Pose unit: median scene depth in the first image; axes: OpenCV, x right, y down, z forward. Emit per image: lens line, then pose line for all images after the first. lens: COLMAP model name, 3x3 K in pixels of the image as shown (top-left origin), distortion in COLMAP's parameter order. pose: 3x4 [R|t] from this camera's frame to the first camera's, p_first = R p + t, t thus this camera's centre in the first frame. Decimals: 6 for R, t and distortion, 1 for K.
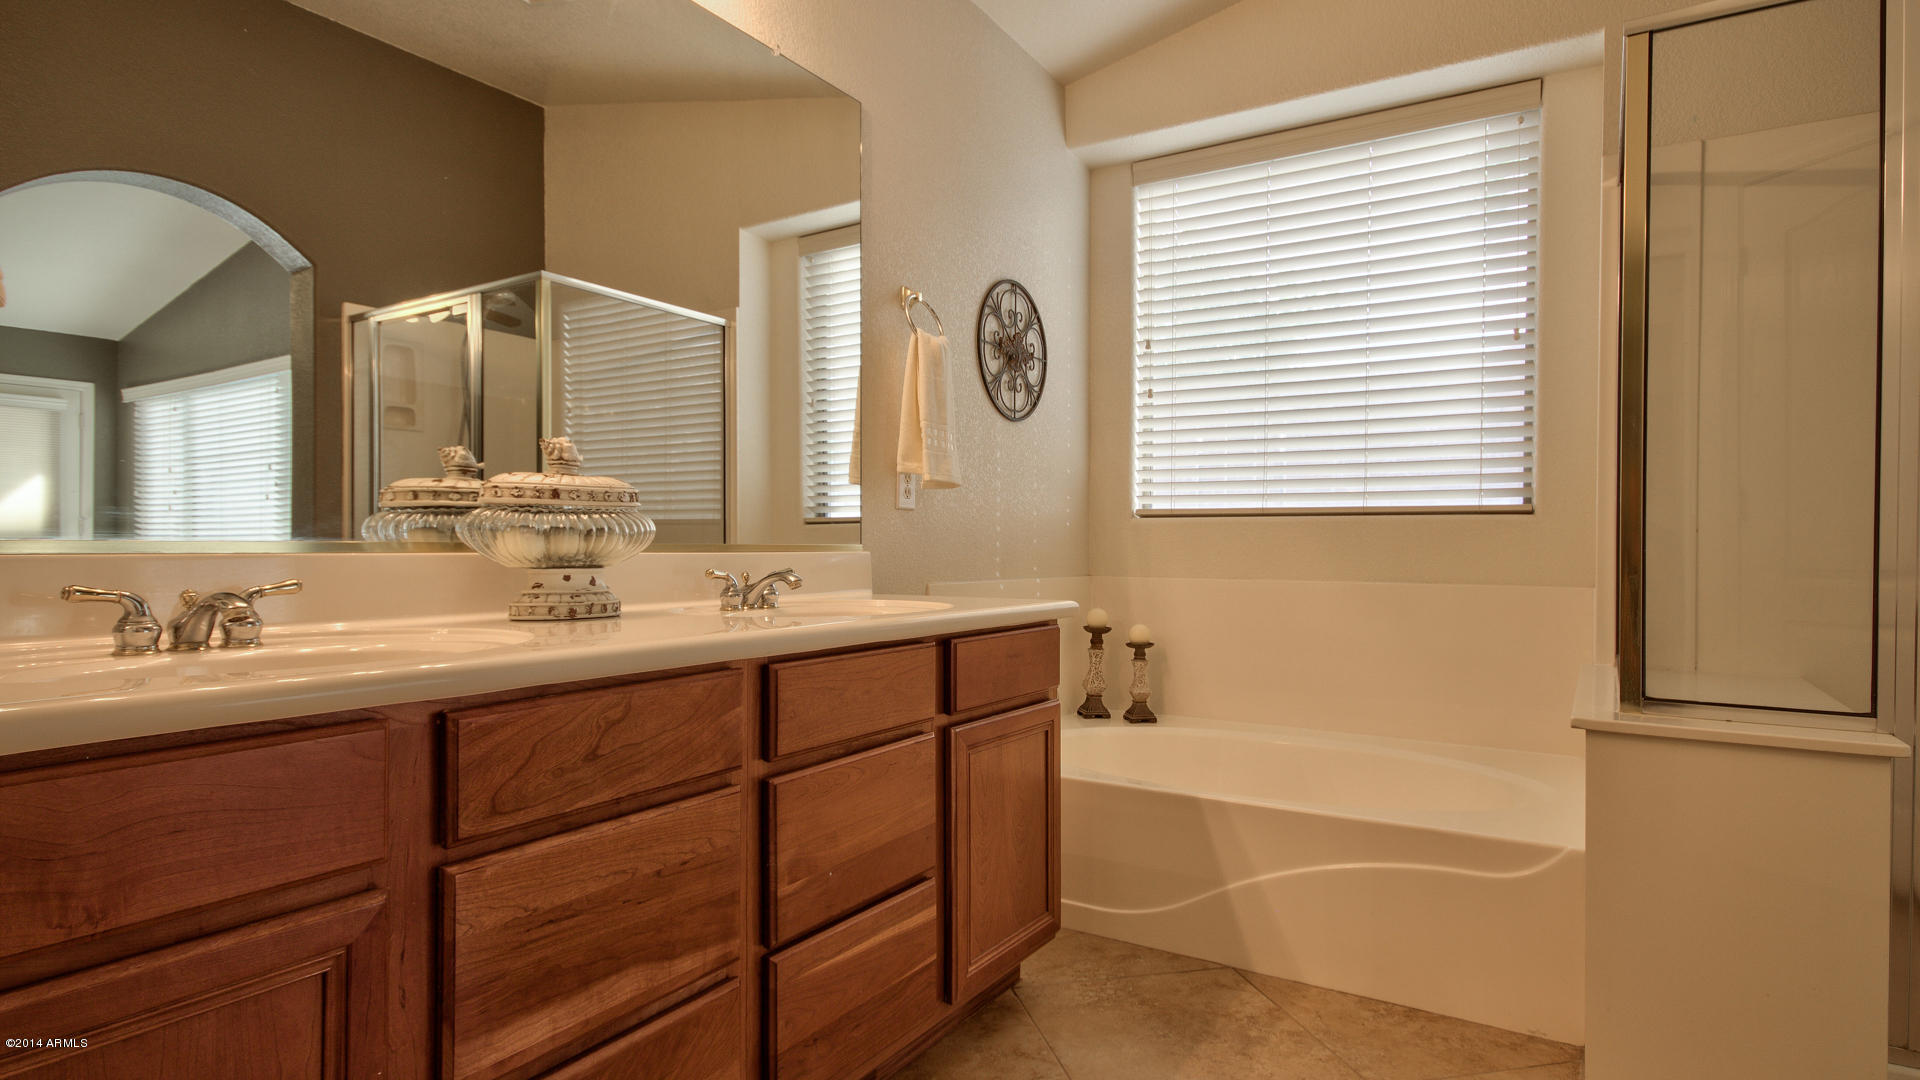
lens RADIAL K [[1011.6, 0, 952.6], [0, 1011.6, 549.2], [0, 0, 1]] dist [0.005042, 0.007097]
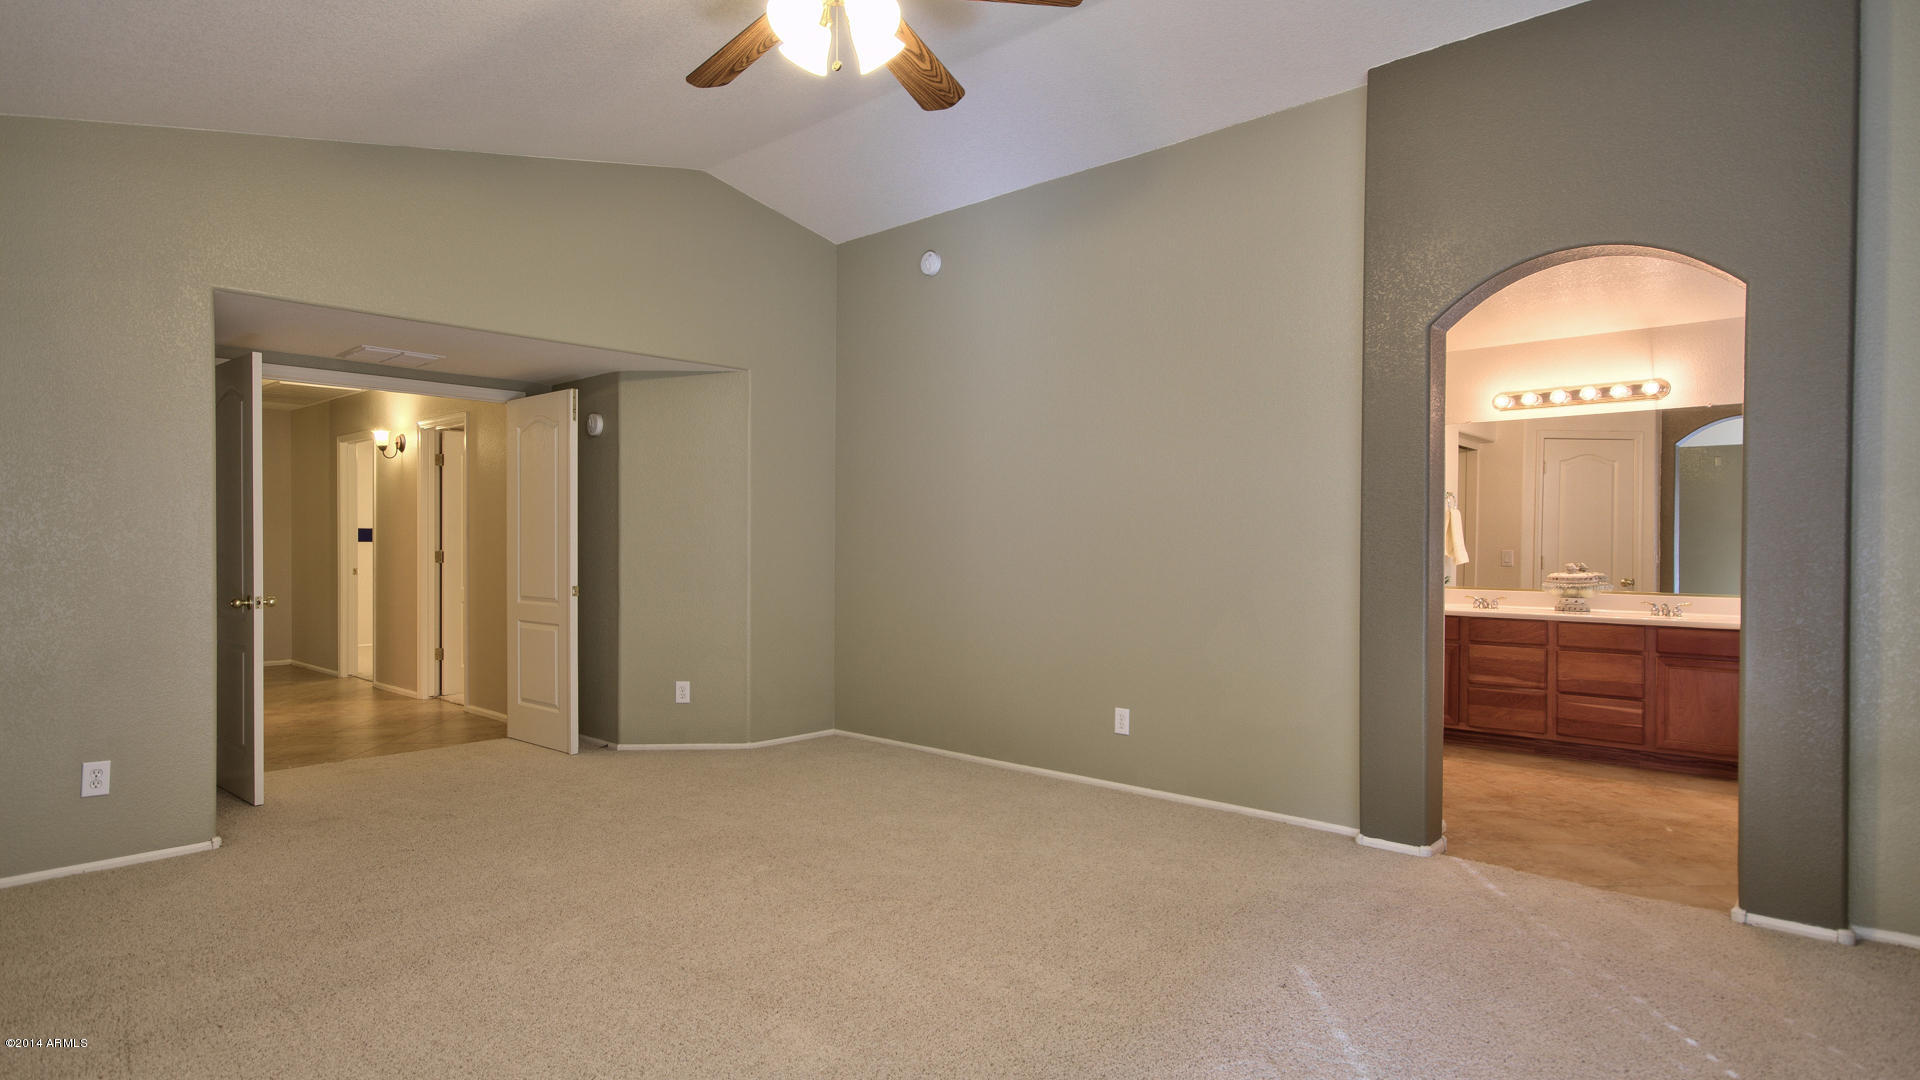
lens RADIAL K [[1011.6, 0, 965.3], [0, 1011.6, 546.6], [0, 0, 1]] dist [0.005042, 0.007097]
pose [[-0.175331, -0.003254, -0.984504, 2.442020], [-0.009070, 0.999957, -0.001690, -0.094317], [0.984468, 0.008633, -0.175354, -0.370784]]
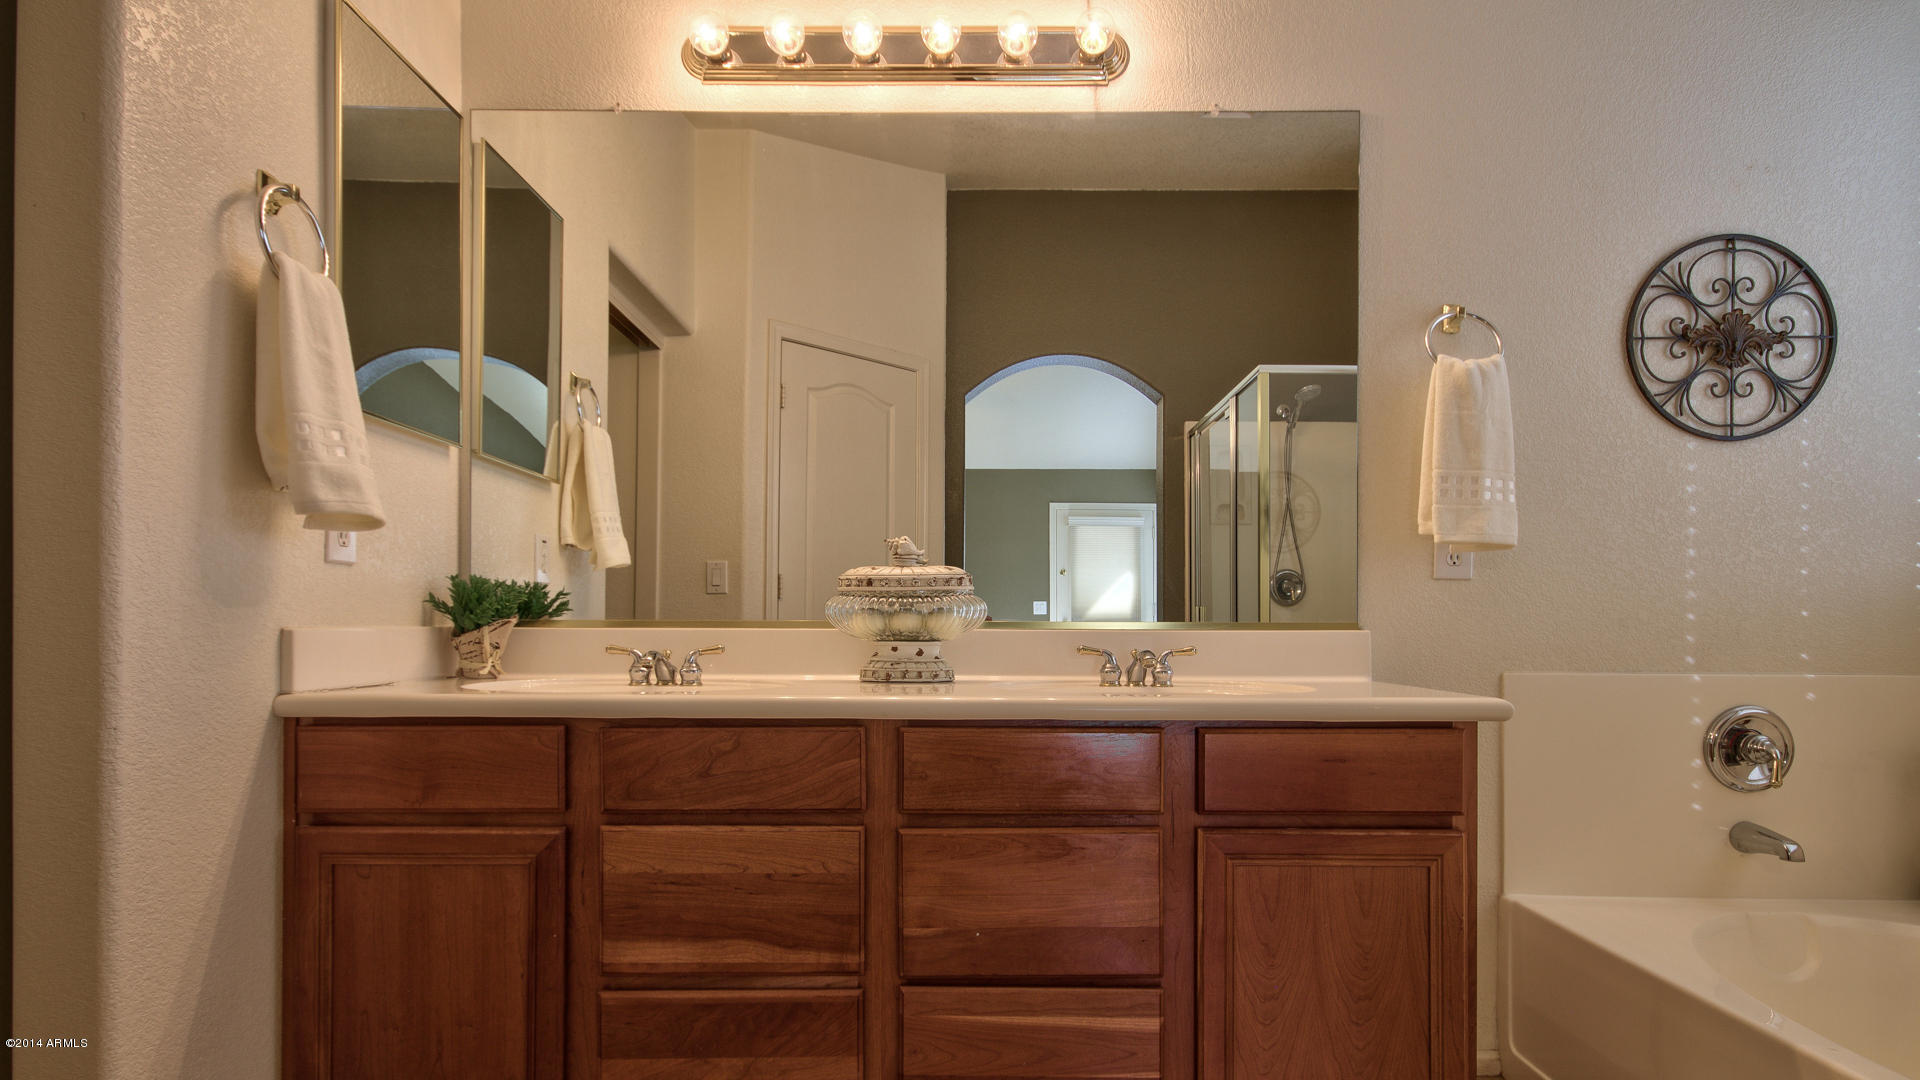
lens RADIAL K [[1011.6, 0, 961.8], [0, 1011.6, 625.6], [0, 0, 1]] dist [0.005042, 0.007097]
pose [[0.534890, -0.000211, -0.844922, 0.459928], [-0.004386, 0.999986, -0.003026, 0.001953], [0.844911, 0.005325, 0.534881, 0.255279]]
